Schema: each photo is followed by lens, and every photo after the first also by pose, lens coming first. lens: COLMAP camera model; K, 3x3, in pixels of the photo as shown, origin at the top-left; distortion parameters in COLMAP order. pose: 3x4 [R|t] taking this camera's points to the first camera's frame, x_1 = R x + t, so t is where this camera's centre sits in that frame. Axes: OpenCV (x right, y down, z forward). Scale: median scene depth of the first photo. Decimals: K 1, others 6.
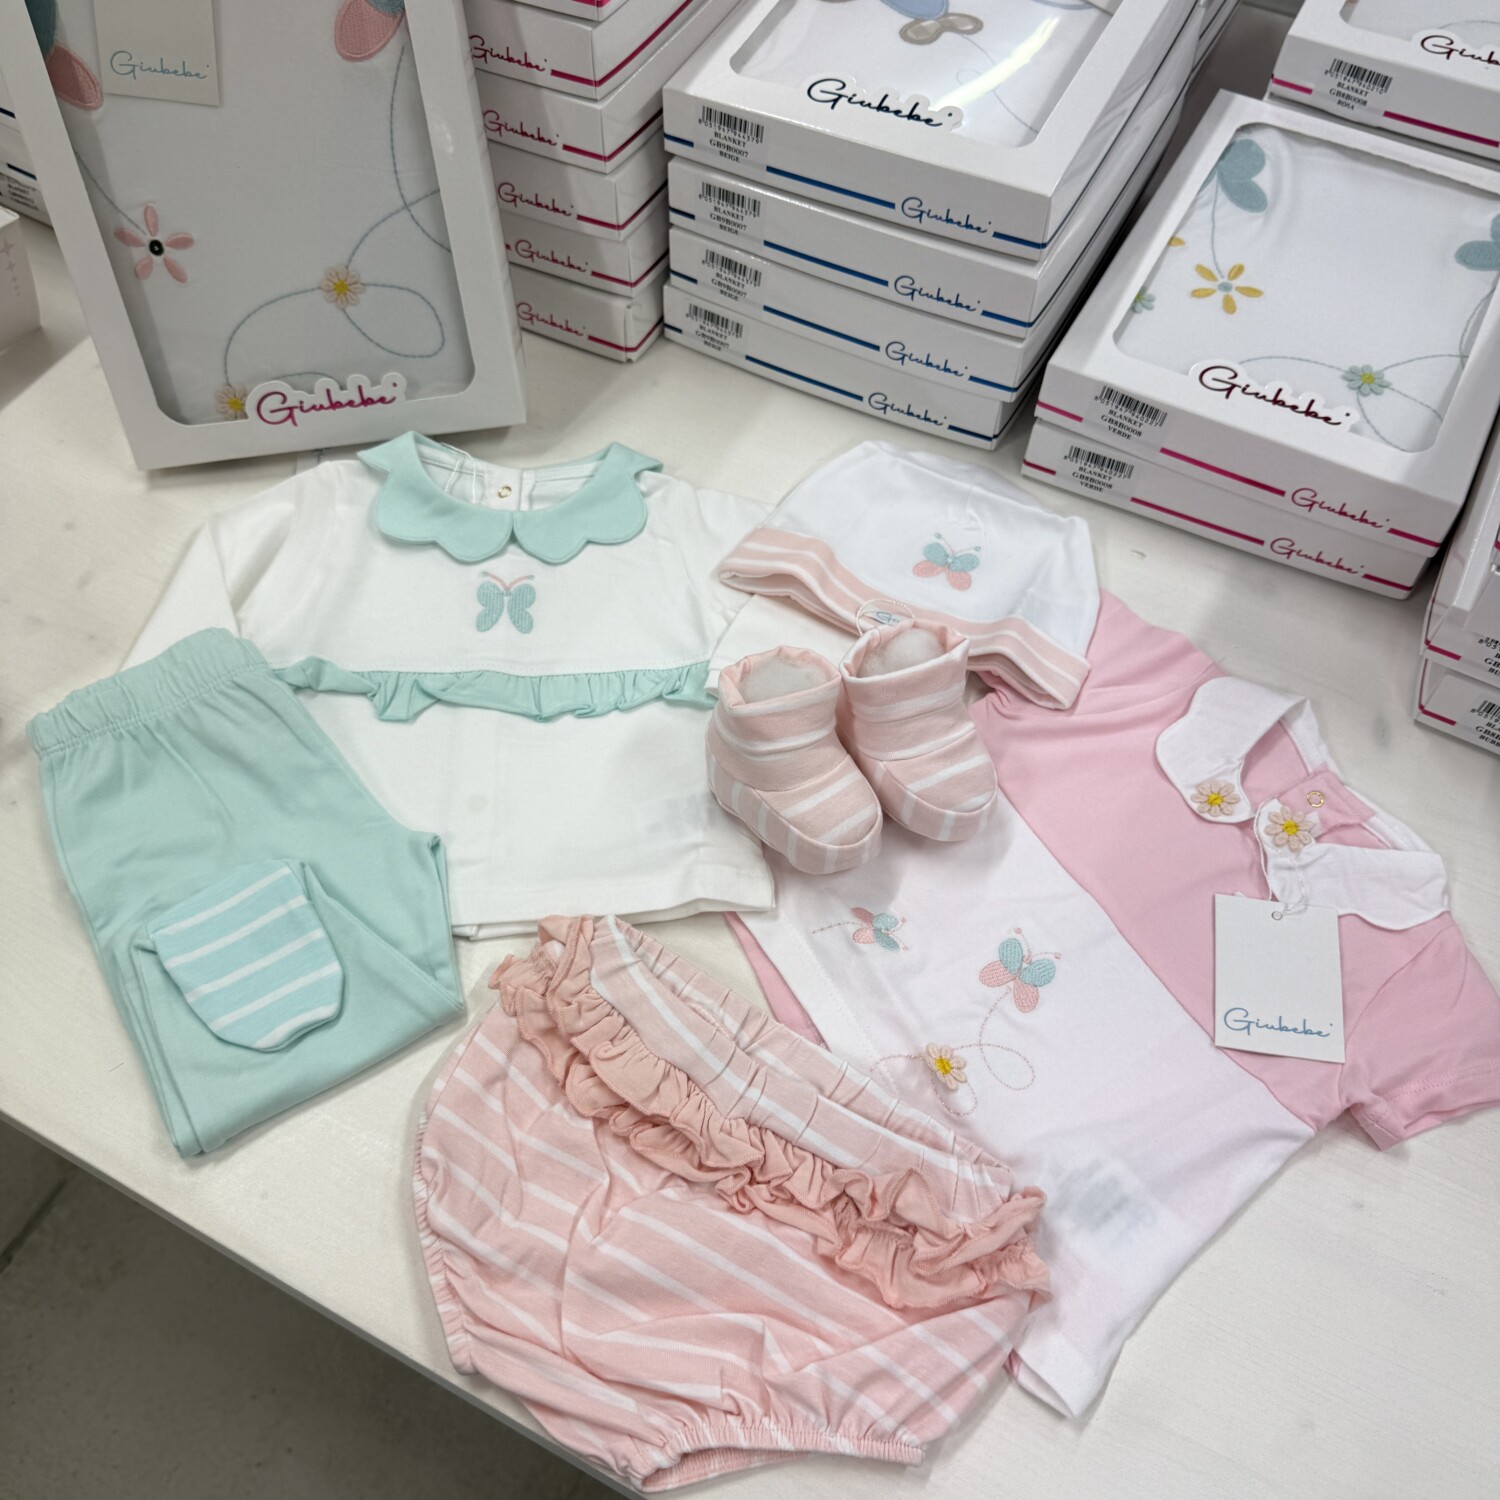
lens RADIAL K [[1496.5, 0, 718.7], [0, 1496.5, 751.4], [0, 0, 1]] dist [0.046985, -0.086960]
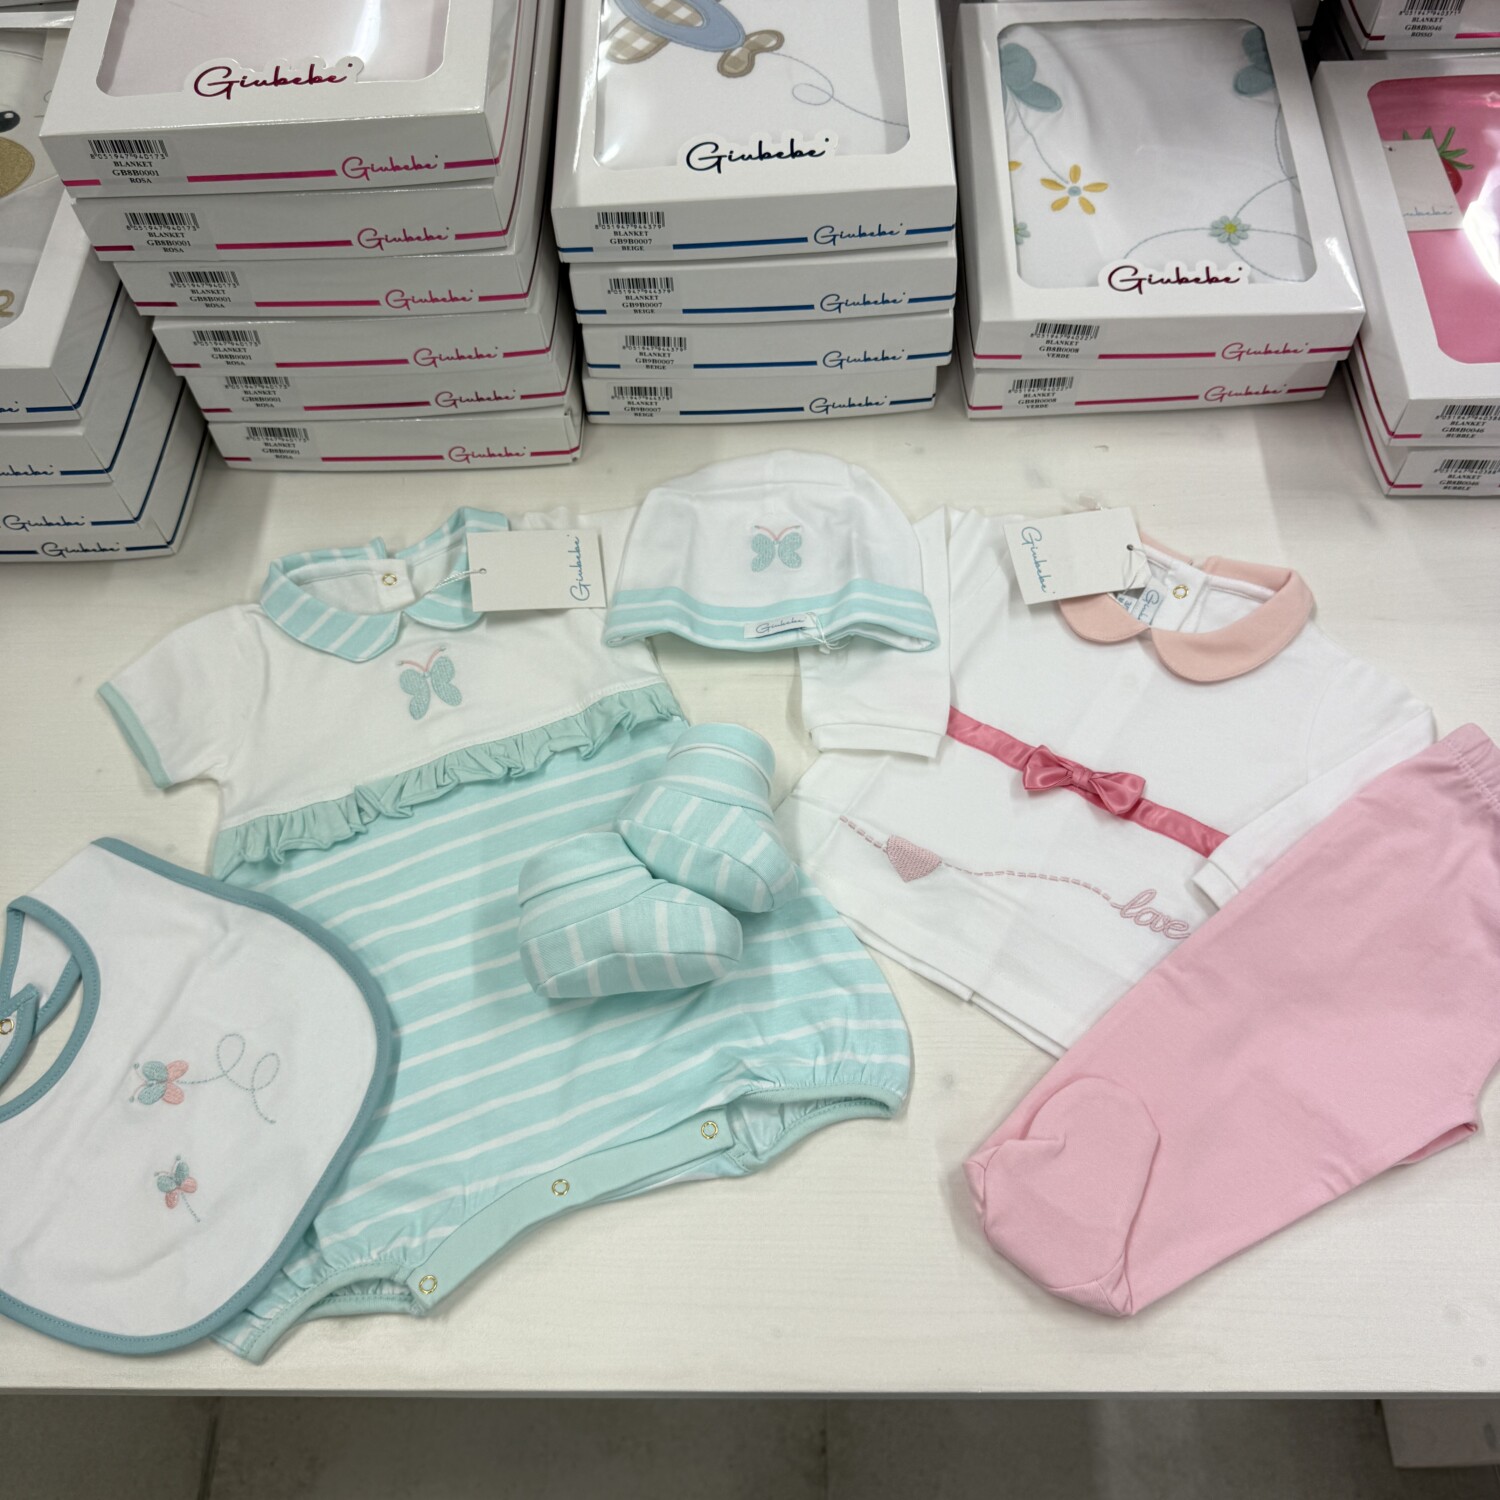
lens RADIAL K [[1485.5, 0, 744.6], [0, 1485.5, 753.3], [0, 0, 1]] dist [0.112653, -0.241125]
pose [[0.881722, -0.431088, 0.191650, -0.266468], [0.412470, 0.901596, 0.130359, -0.182827], [-0.228987, -0.035890, 0.972768, -0.028508]]
